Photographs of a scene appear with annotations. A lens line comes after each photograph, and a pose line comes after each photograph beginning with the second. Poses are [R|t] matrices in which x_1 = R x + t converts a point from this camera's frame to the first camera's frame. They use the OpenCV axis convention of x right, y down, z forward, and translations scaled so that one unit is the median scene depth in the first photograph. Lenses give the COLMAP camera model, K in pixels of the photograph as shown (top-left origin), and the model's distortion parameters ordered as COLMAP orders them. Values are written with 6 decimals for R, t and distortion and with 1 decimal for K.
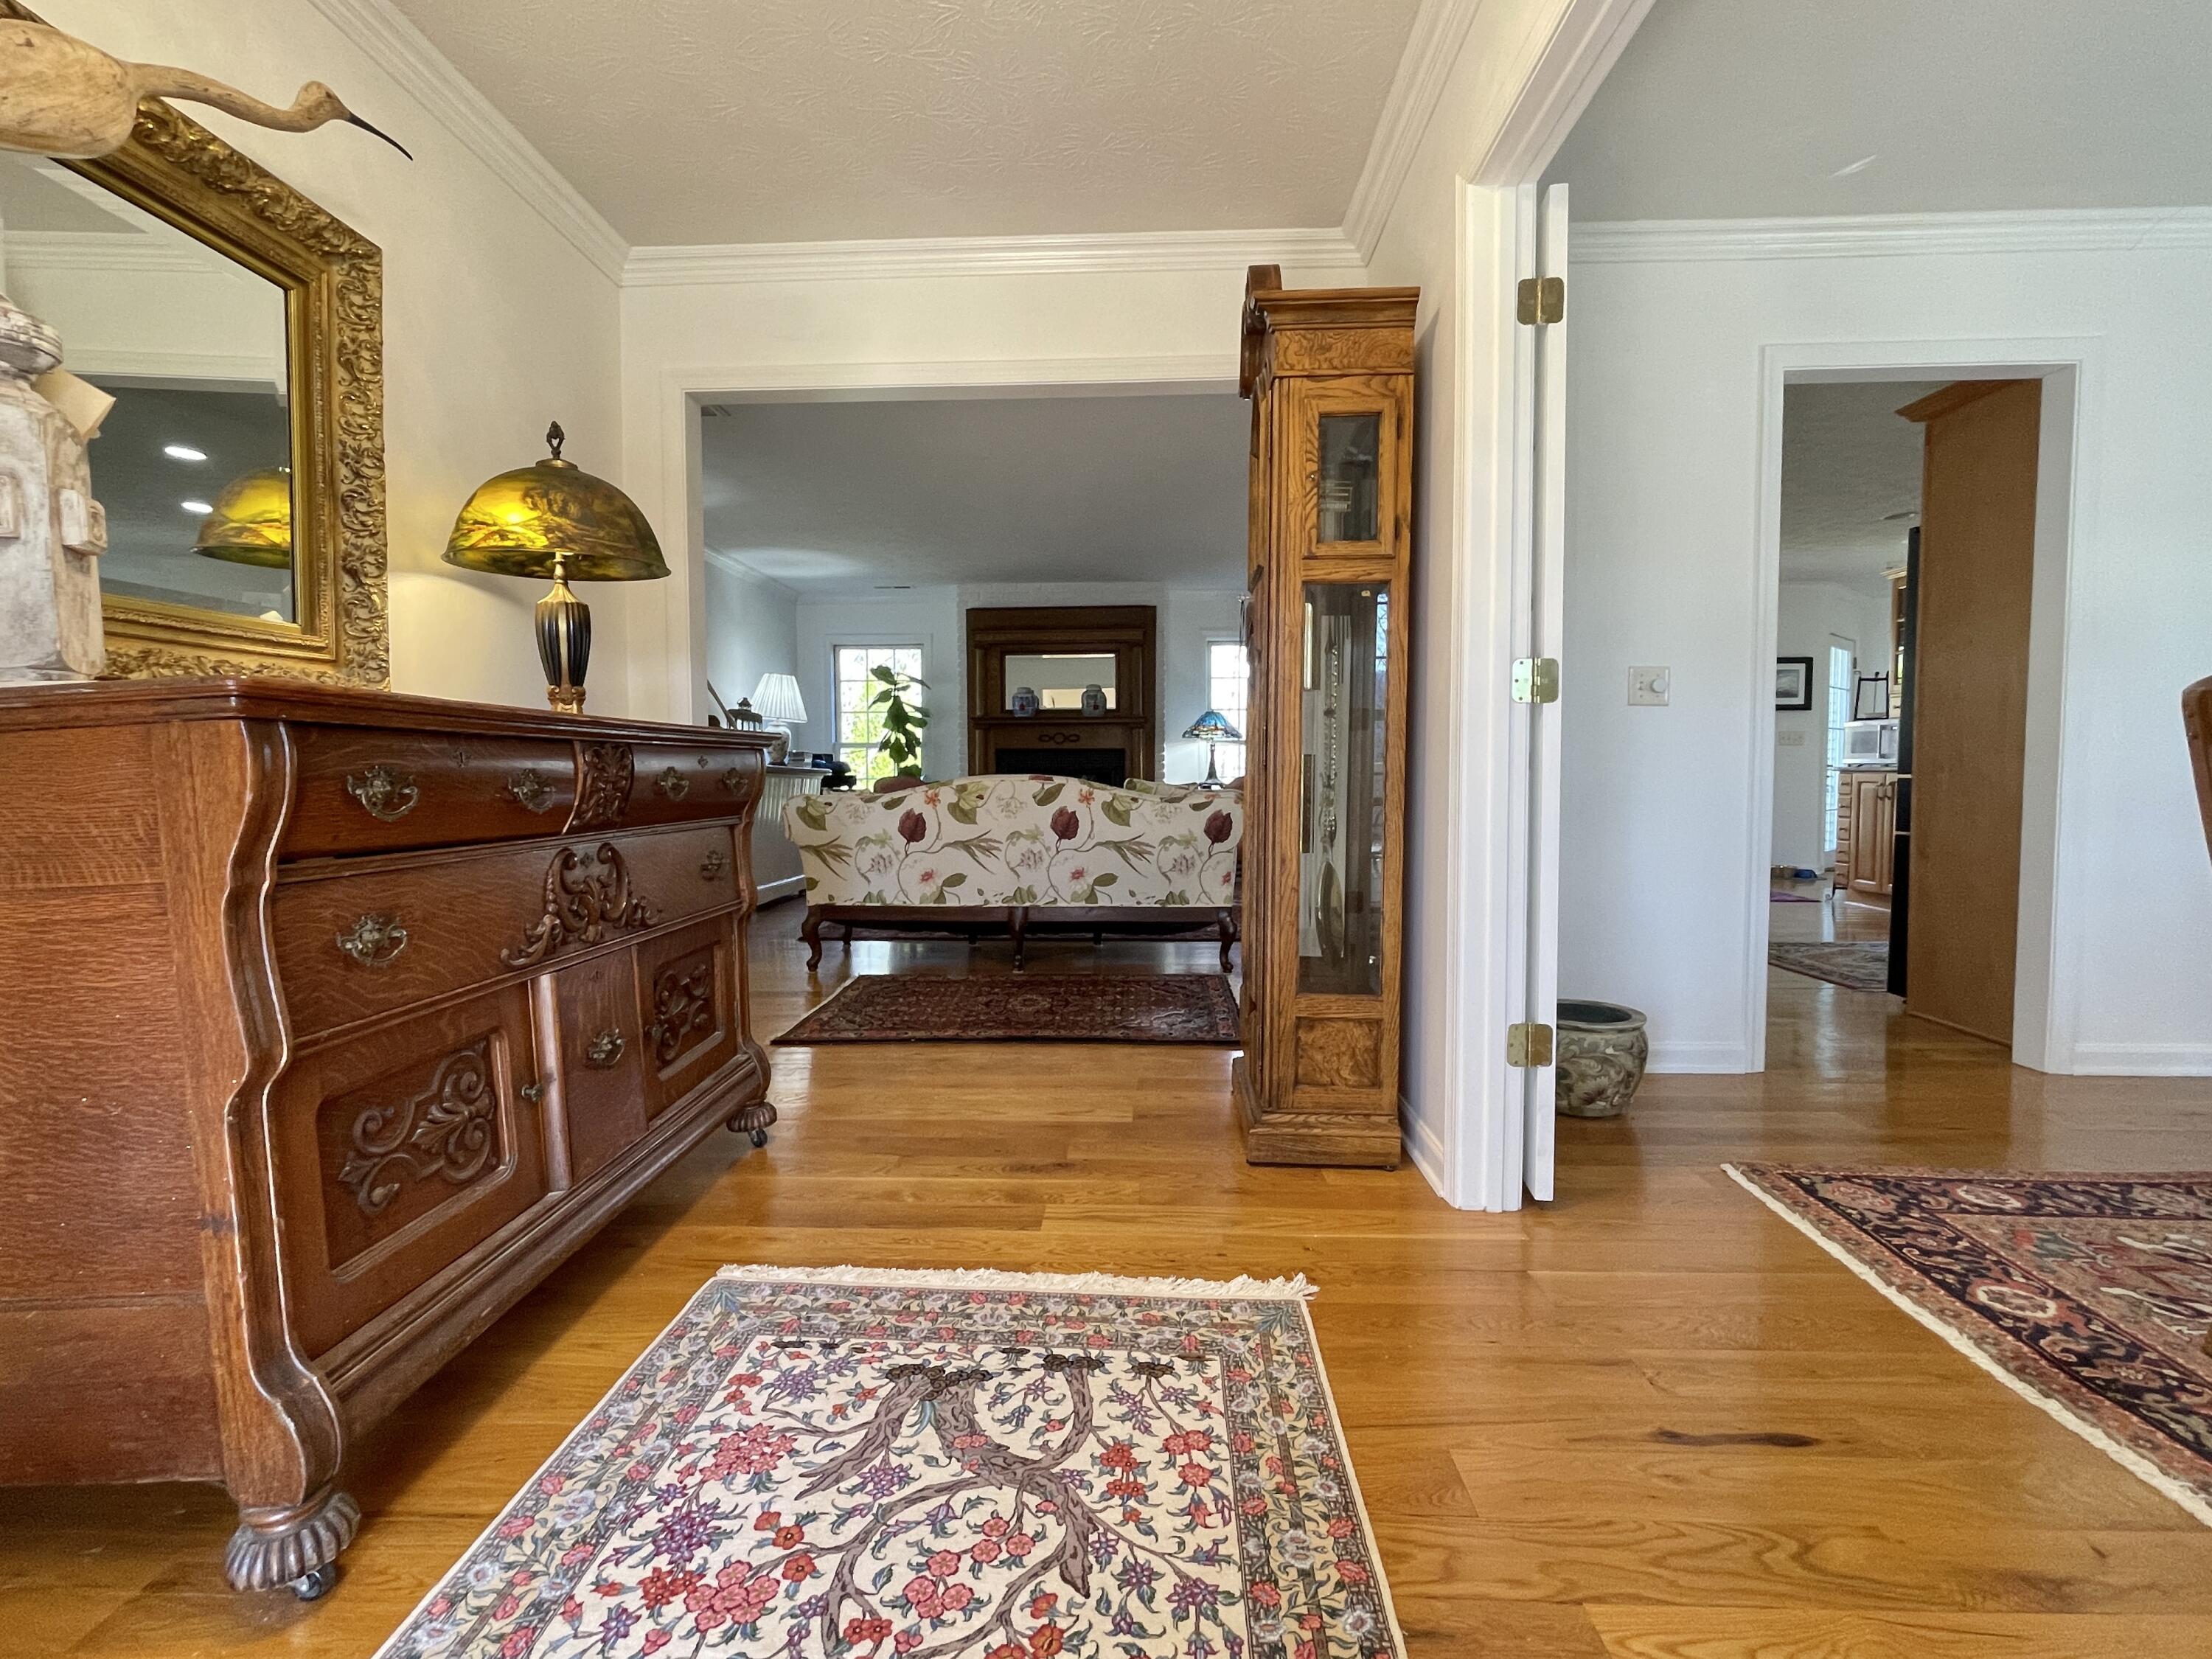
lens RADIAL K [[1024.4, 0, 1103.0], [0, 1024.4, 828.0], [0, 0, 1]] dist [-0.003682, 0.002145]
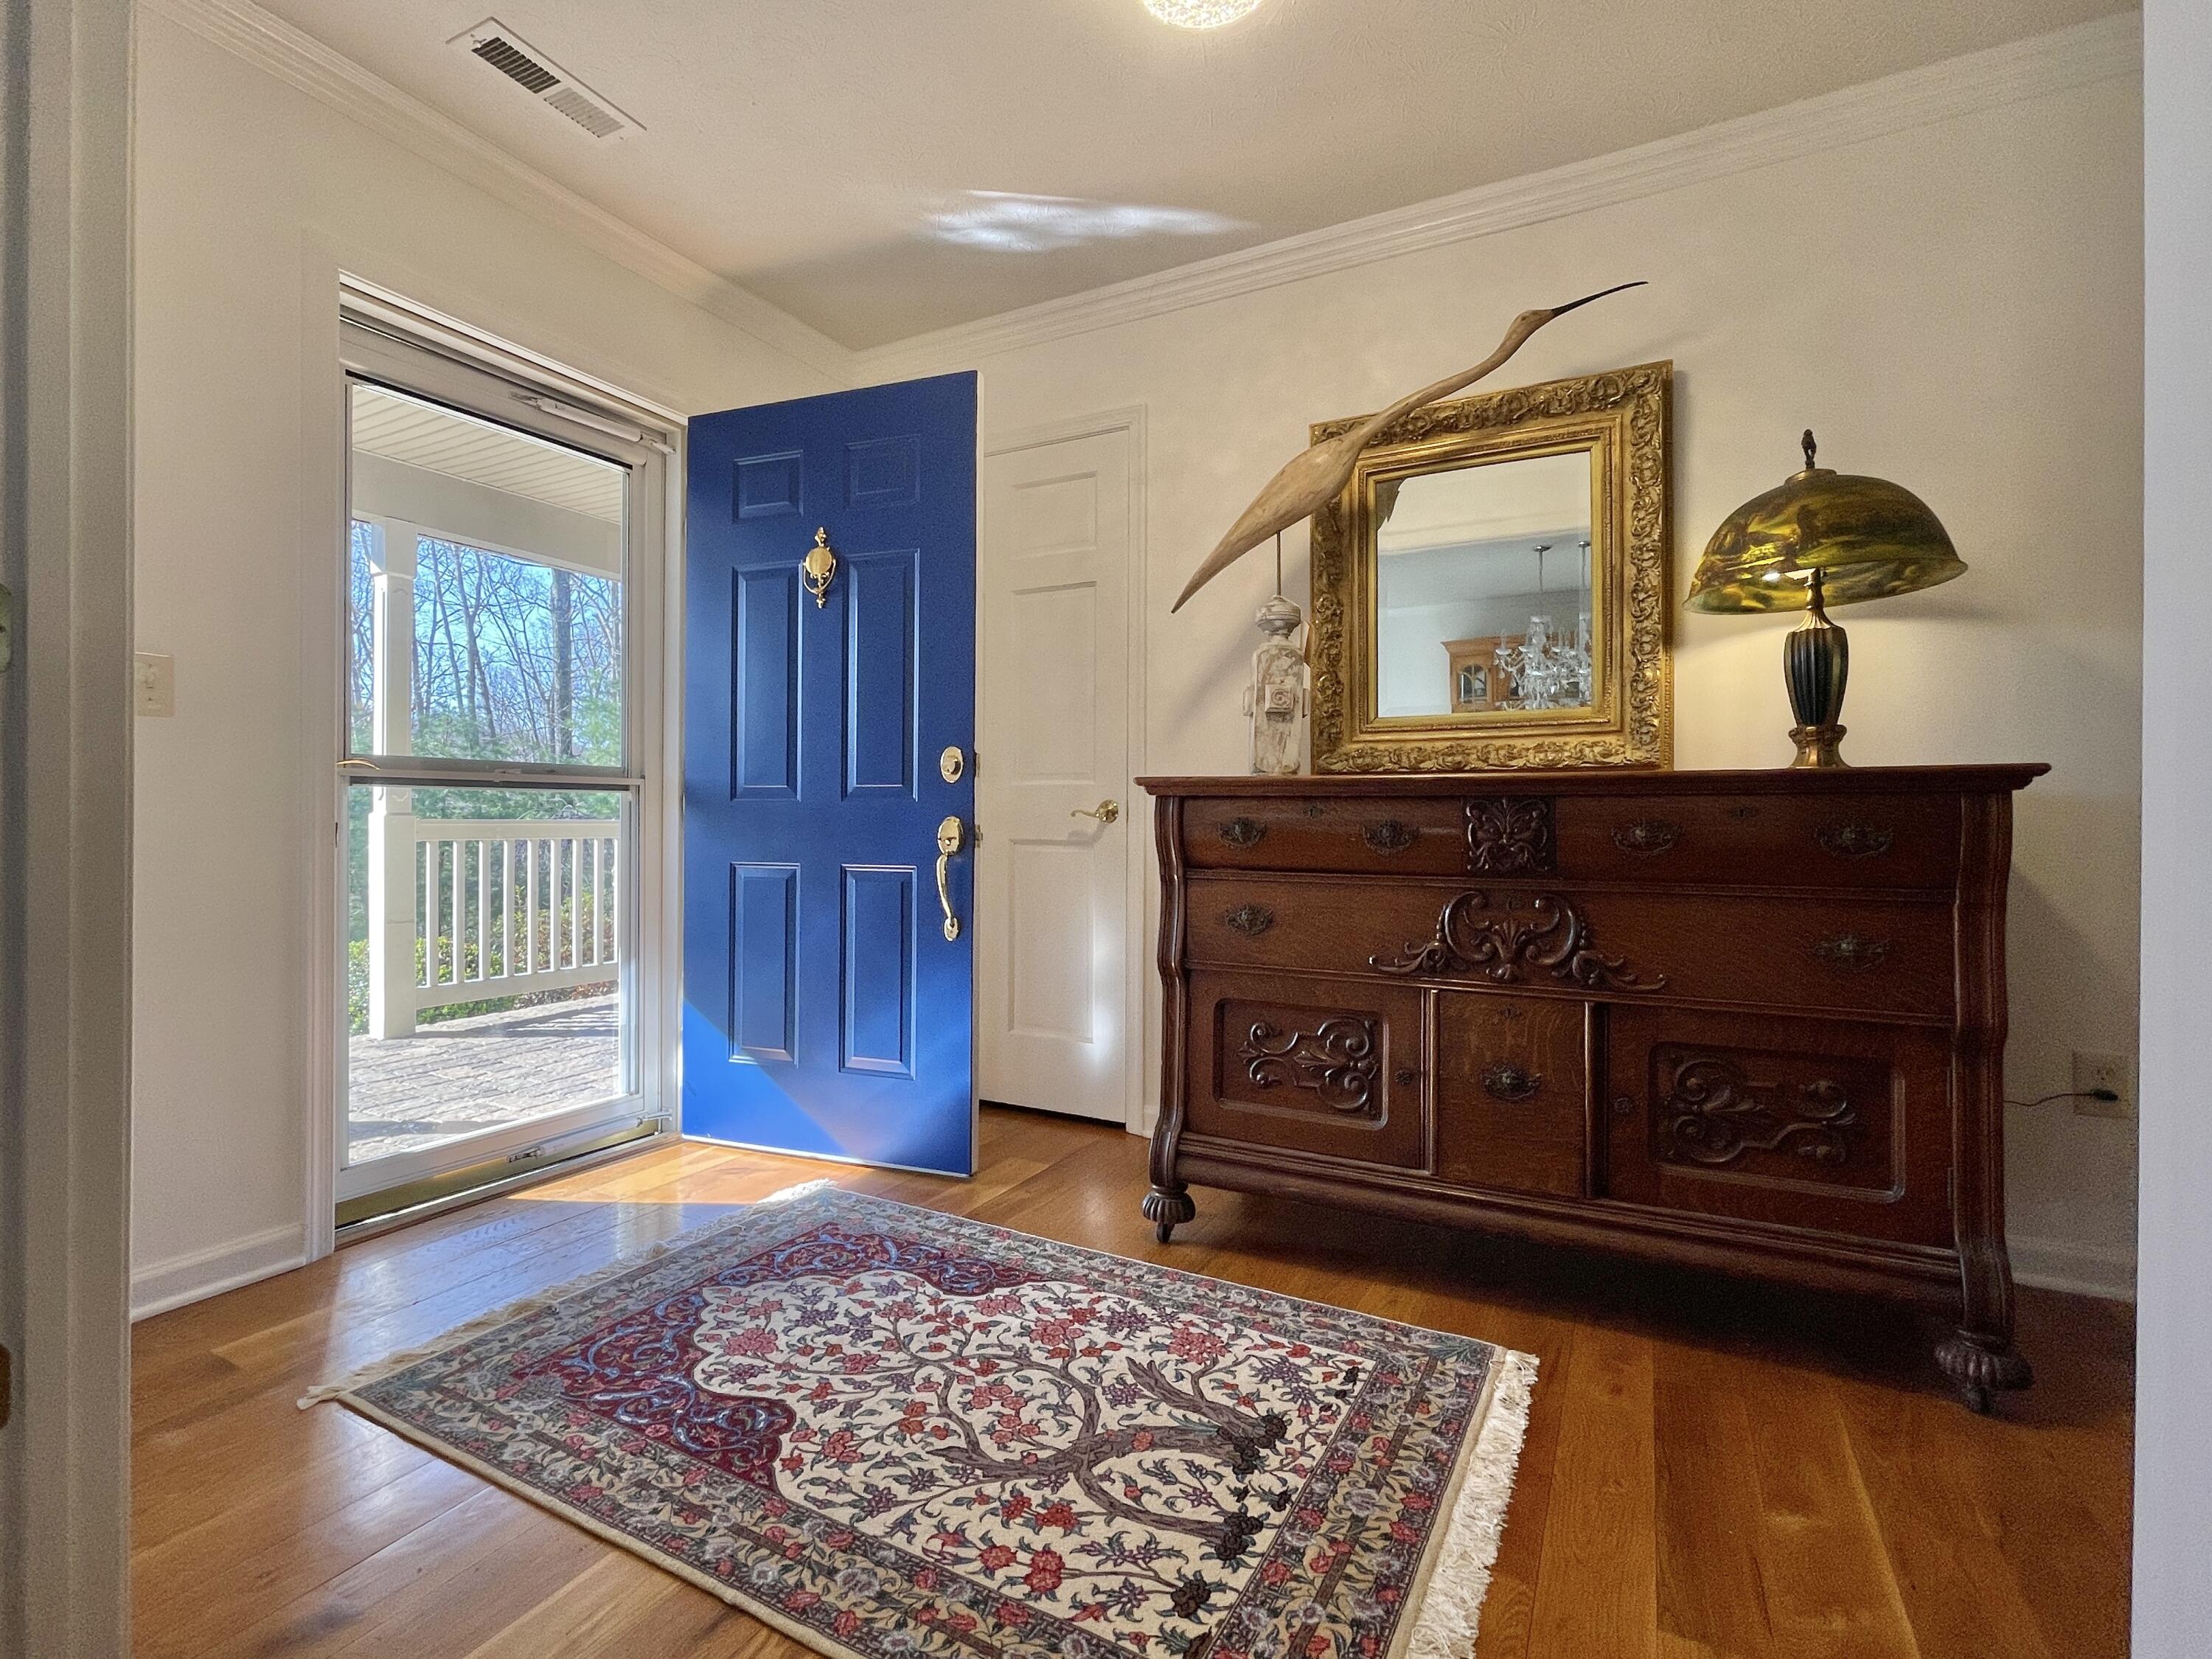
lens RADIAL K [[1024.4, 0, 1095.3], [0, 1024.4, 821.2], [0, 0, 1]] dist [-0.003682, 0.002145]
pose [[-0.429281, -0.000959, -0.903171, 0.913934], [-0.051535, 0.998396, 0.023434, -0.080575], [0.901700, 0.056605, -0.428642, 1.453126]]
